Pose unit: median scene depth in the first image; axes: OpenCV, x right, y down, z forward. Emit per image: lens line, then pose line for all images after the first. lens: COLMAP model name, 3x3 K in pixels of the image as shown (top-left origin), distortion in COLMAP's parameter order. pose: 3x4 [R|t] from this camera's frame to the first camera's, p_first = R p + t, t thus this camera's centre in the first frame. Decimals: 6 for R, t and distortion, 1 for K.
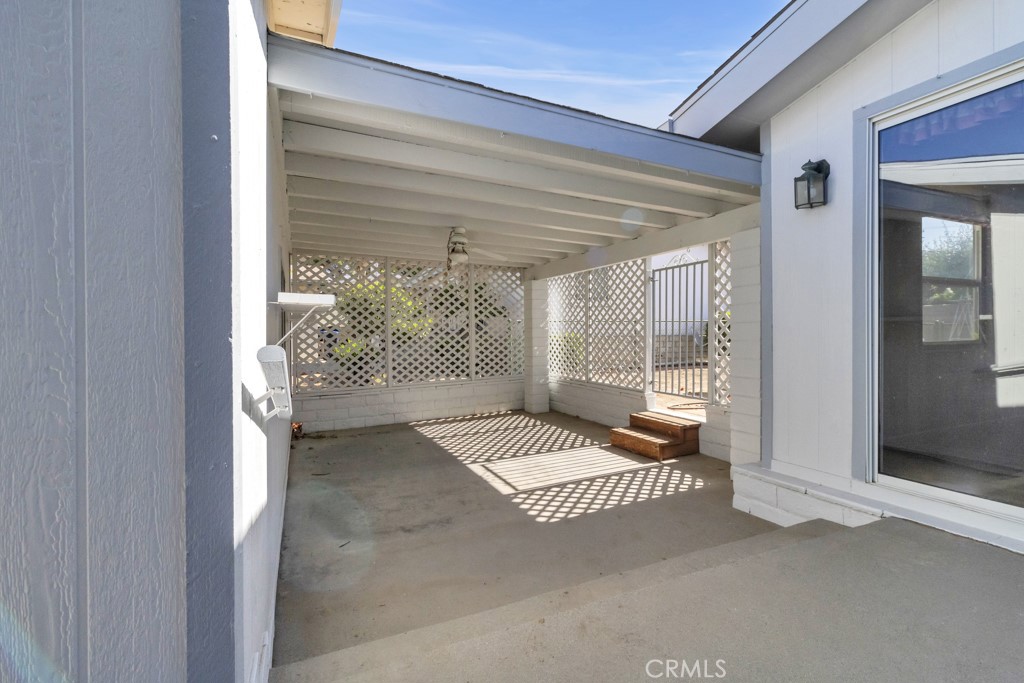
lens RADIAL K [[469.4, 0, 509.5], [0, 469.4, 339.7], [0, 0, 1]] dist [0.006234, 0.000146]
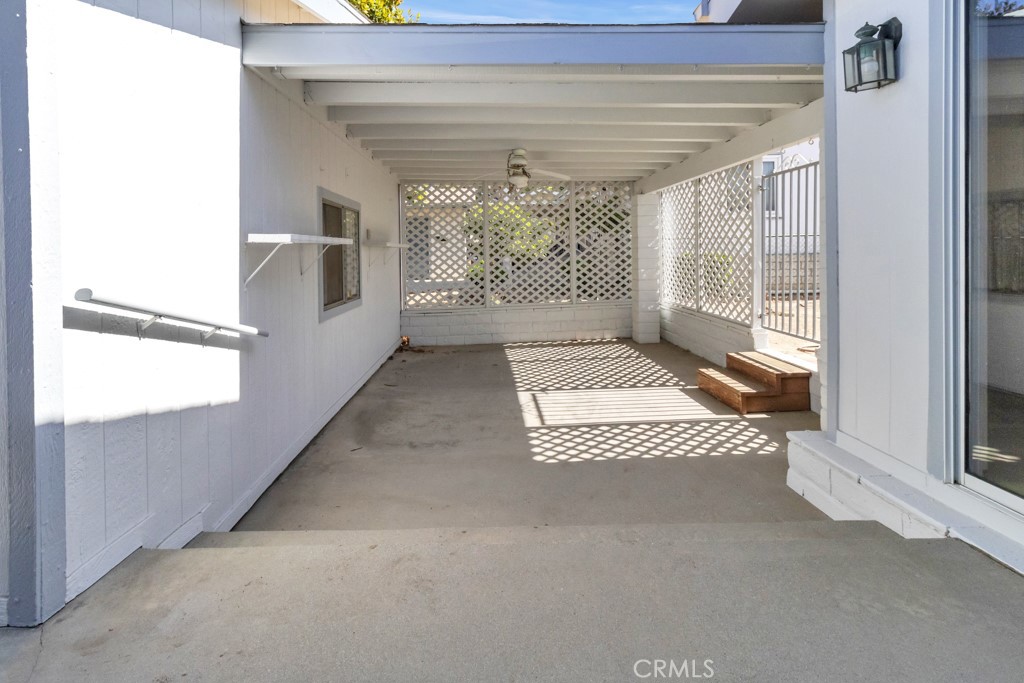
lens RADIAL K [[487.5, 0, 478.4], [0, 487.5, 255.3], [0, 0, 1]] dist [0.001935, -0.000371]
pose [[0.905448, -0.004917, -0.424428, 0.276494], [0.004386, 0.999988, -0.002228, -0.016903], [0.424434, 0.000156, 0.905459, 0.044354]]
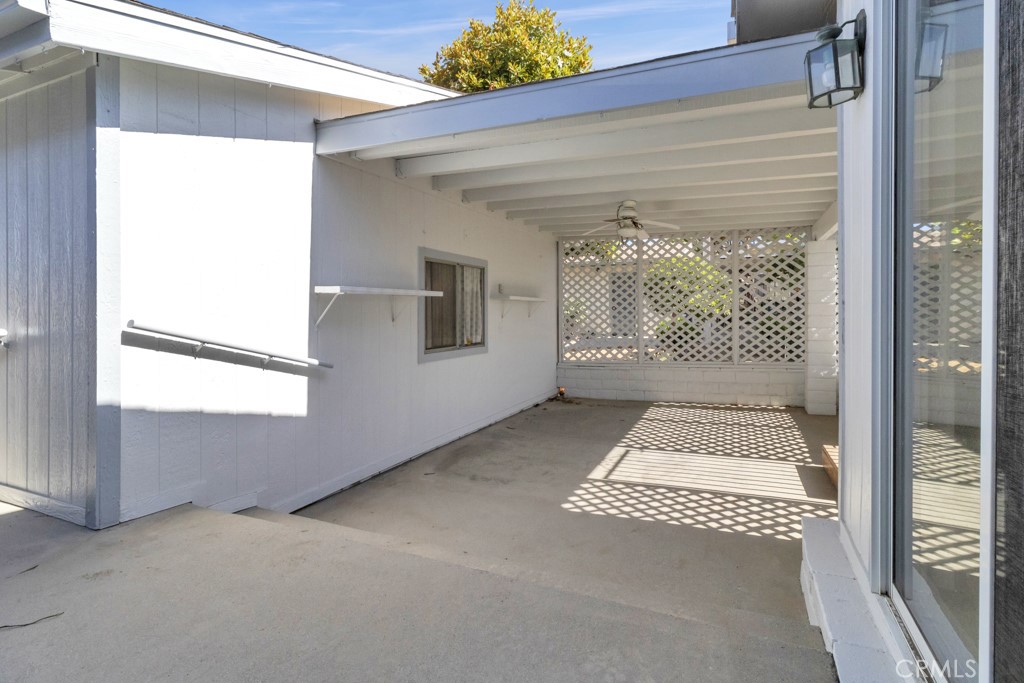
lens RADIAL K [[487.5, 0, 531.3], [0, 487.5, 310.8], [0, 0, 1]] dist [0.001935, -0.000371]
pose [[0.670620, 0.003512, -0.741792, 0.557374], [-0.009976, 0.999941, -0.004285, -0.007575], [0.741734, 0.010273, 0.670616, 0.202006]]
